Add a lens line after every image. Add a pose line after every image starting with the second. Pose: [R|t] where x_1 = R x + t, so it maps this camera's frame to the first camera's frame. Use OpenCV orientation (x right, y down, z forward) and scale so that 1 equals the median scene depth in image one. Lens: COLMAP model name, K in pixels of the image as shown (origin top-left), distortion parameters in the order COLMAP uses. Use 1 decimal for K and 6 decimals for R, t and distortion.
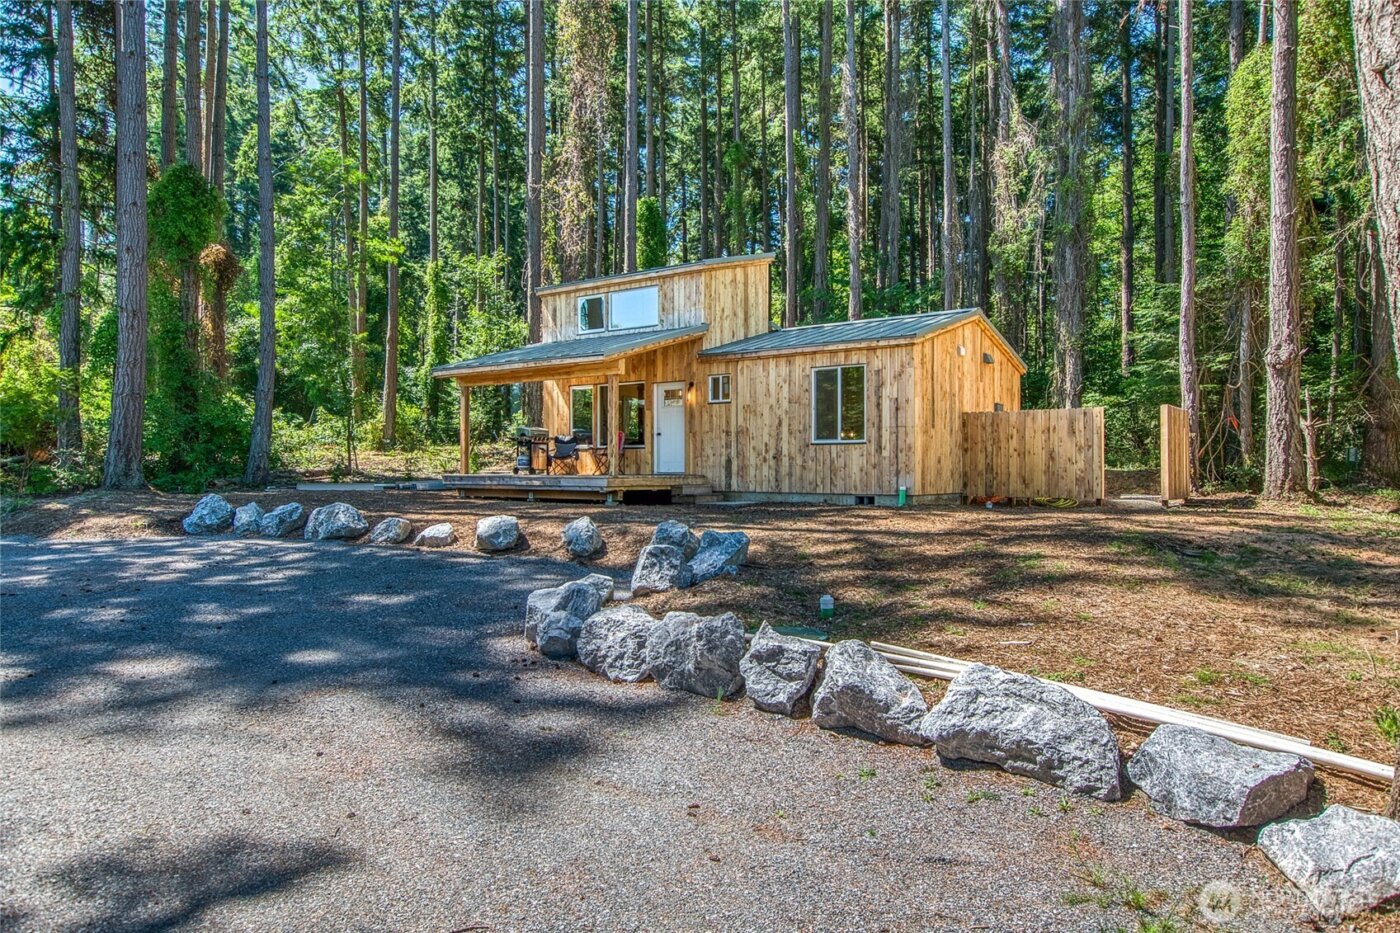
lens RADIAL K [[879.4, 0, 708.7], [0, 879.4, 459.6], [0, 0, 1]] dist [-0.001640, 0.010487]
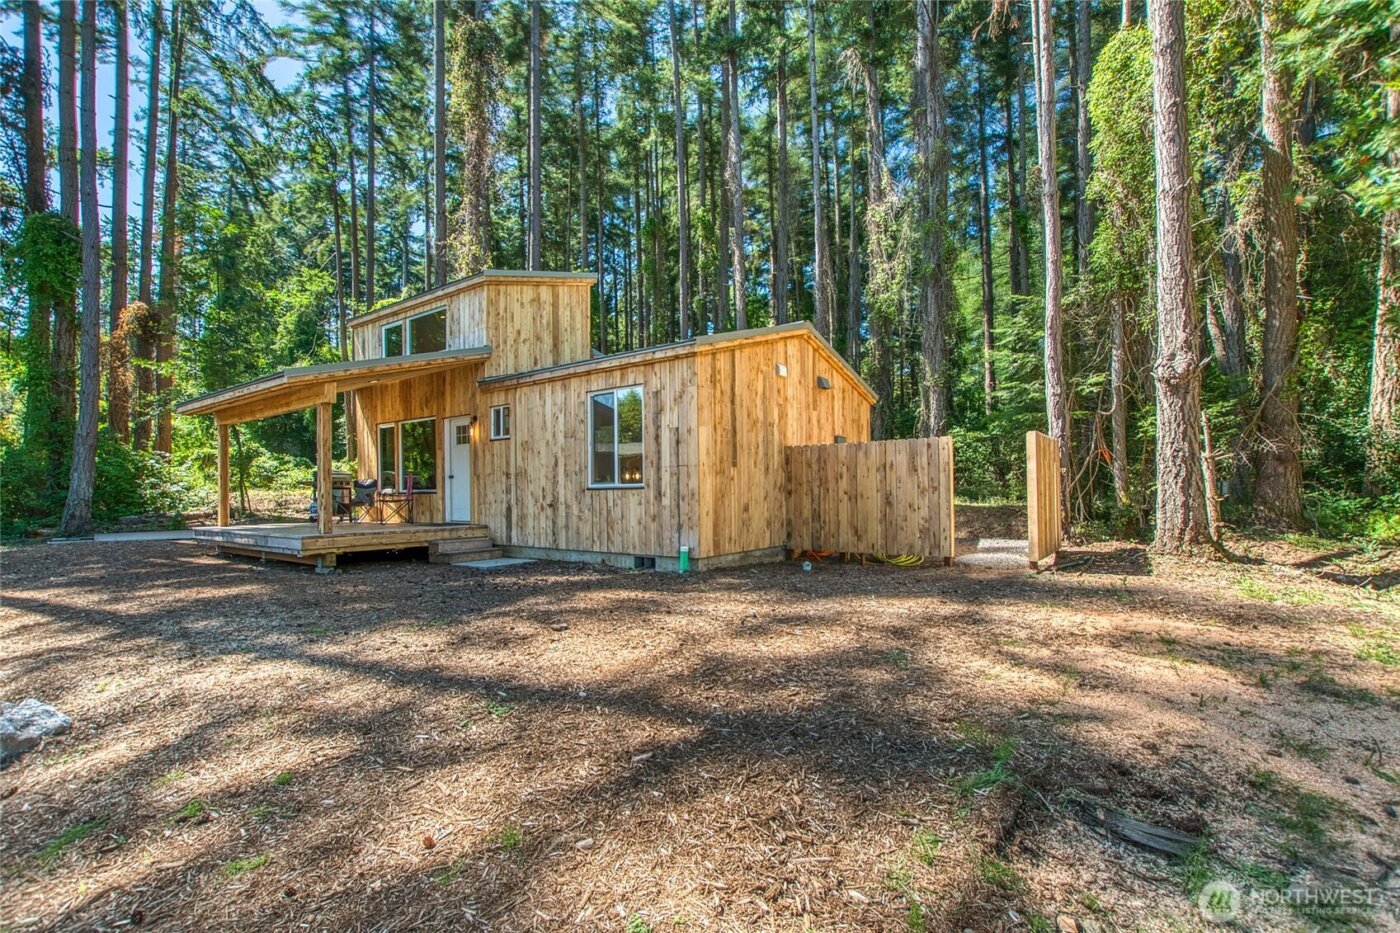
lens RADIAL K [[619.2, 0, 709.5], [0, 619.2, 492.0], [0, 0, 1]] dist [-0.029785, 0.005277]
pose [[0.999842, -0.014405, 0.010389, 0.203266], [0.014308, 0.999854, 0.009350, -0.016984], [-0.010522, -0.009199, 0.999902, 0.409465]]
